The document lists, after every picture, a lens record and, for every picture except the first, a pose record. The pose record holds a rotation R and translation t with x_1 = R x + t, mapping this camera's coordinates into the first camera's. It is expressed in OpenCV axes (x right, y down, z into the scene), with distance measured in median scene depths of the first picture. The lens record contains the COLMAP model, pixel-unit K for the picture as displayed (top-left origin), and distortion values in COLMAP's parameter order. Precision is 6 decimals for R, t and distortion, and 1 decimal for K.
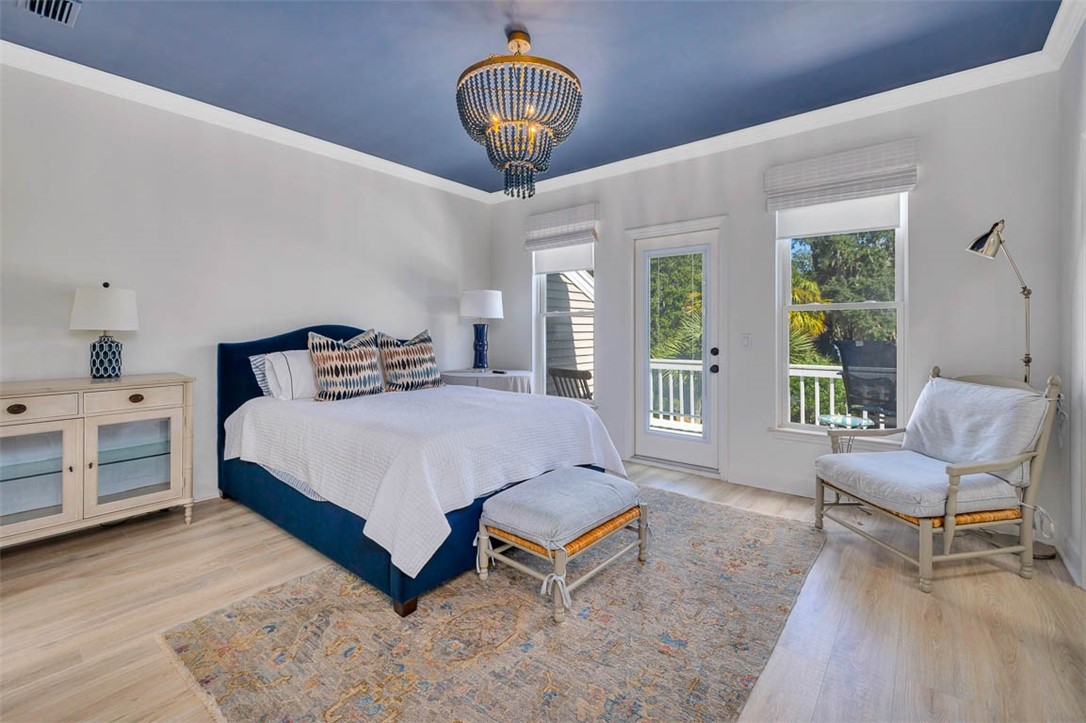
lens RADIAL K [[474.2, 0, 563.8], [0, 474.2, 331.2], [0, 0, 1]] dist [-0.003132, -0.000154]
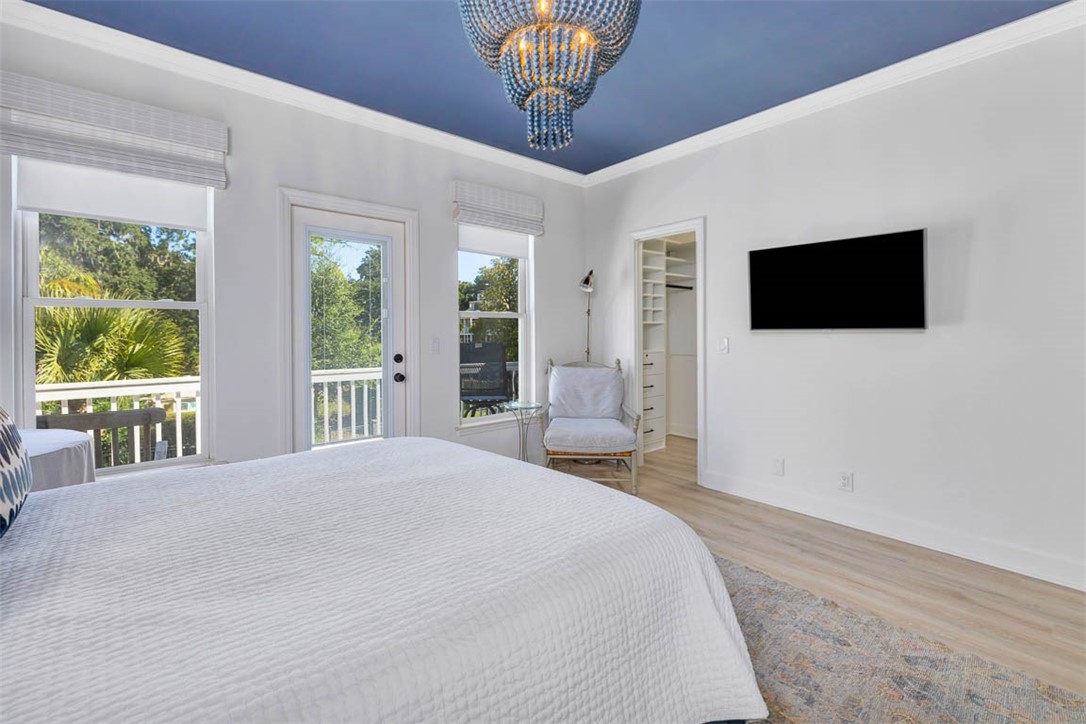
lens RADIAL K [[474.2, 0, 543.5], [0, 474.2, 354.6], [0, 0, 1]] dist [-0.003132, -0.000154]
pose [[0.225621, -0.032995, 0.973656, -0.472845], [-0.002723, 0.999401, 0.034499, 0.006273], [-0.974211, -0.010435, 0.225396, 0.476550]]
